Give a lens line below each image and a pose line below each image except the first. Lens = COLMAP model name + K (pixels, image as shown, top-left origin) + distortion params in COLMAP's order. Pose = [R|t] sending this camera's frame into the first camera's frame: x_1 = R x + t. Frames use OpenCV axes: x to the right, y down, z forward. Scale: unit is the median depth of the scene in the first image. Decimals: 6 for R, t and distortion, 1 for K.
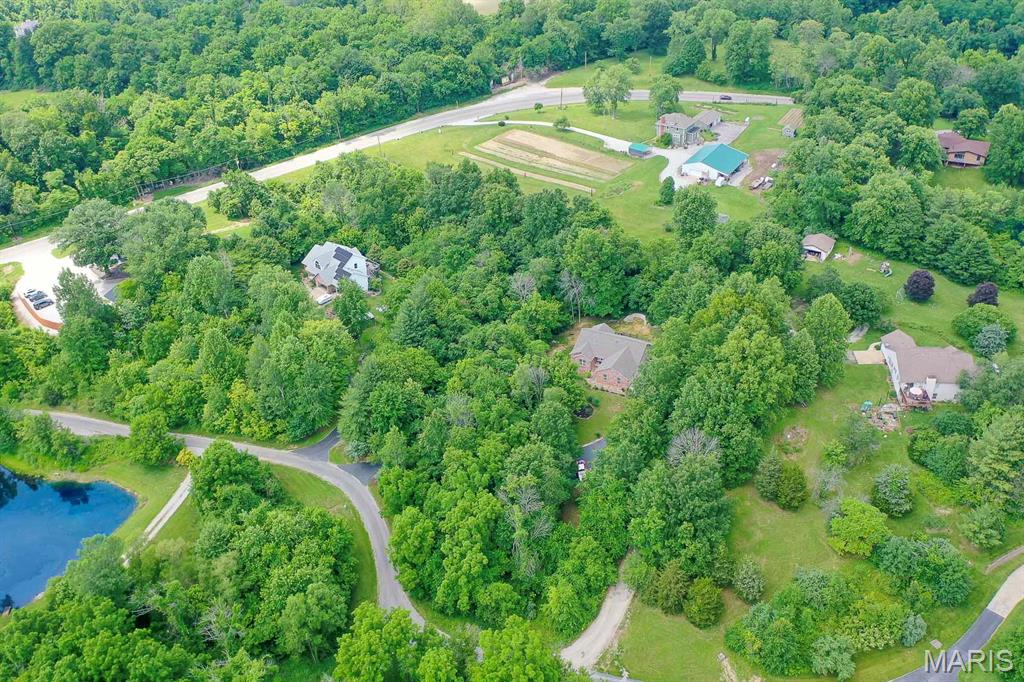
lens RADIAL K [[846.7, 0, 512.0], [0, 846.7, 341.0], [0, 0, 1]] dist [0.007865, 0.007738]
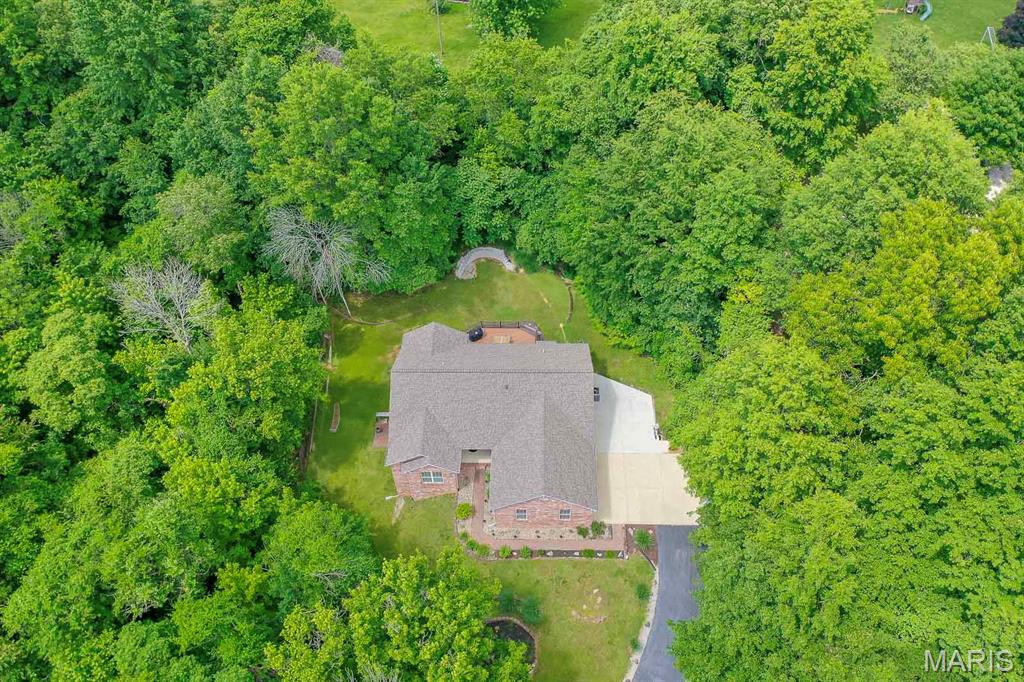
lens RADIAL K [[846.7, 0, 512.0], [0, 846.7, 341.0], [0, 0, 1]] dist [0.007865, 0.007738]
pose [[0.883110, -0.343135, 0.319961, 0.016279], [0.242348, 0.917579, 0.315145, -0.097793], [-0.401726, -0.200766, 0.893481, 0.540505]]
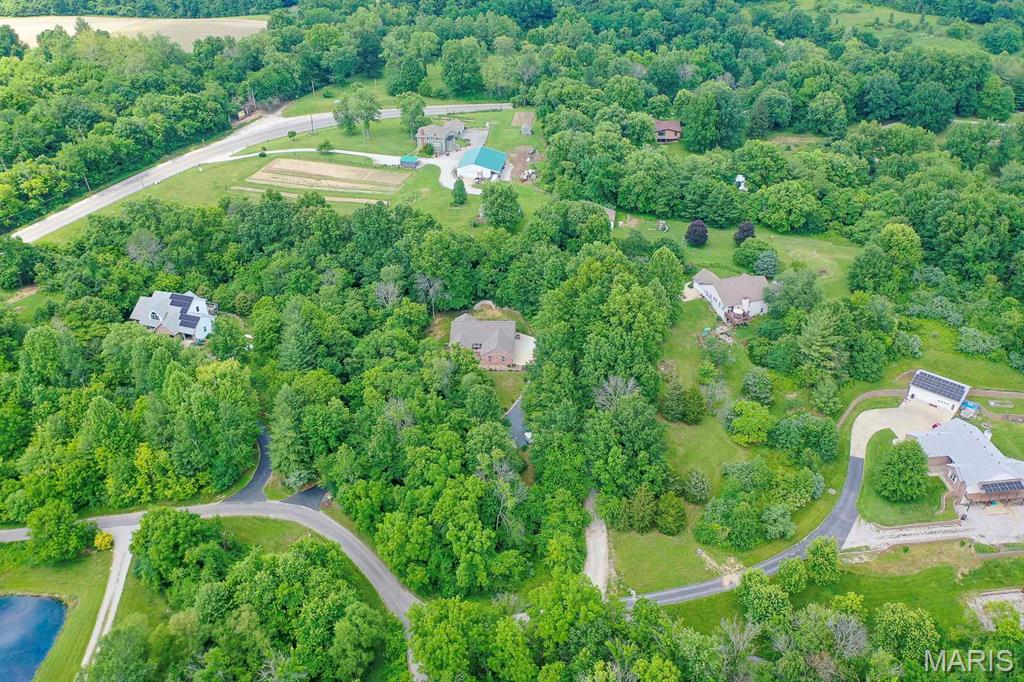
lens RADIAL K [[795.7, 0, 512.0], [0, 795.7, 341.0], [0, 0, 1]] dist [0.010104, 0.005846]
pose [[0.905536, -0.207887, 0.369847, -0.182201], [0.213693, 0.976562, 0.025707, 0.000011], [-0.366523, 0.055755, 0.928737, 0.023928]]
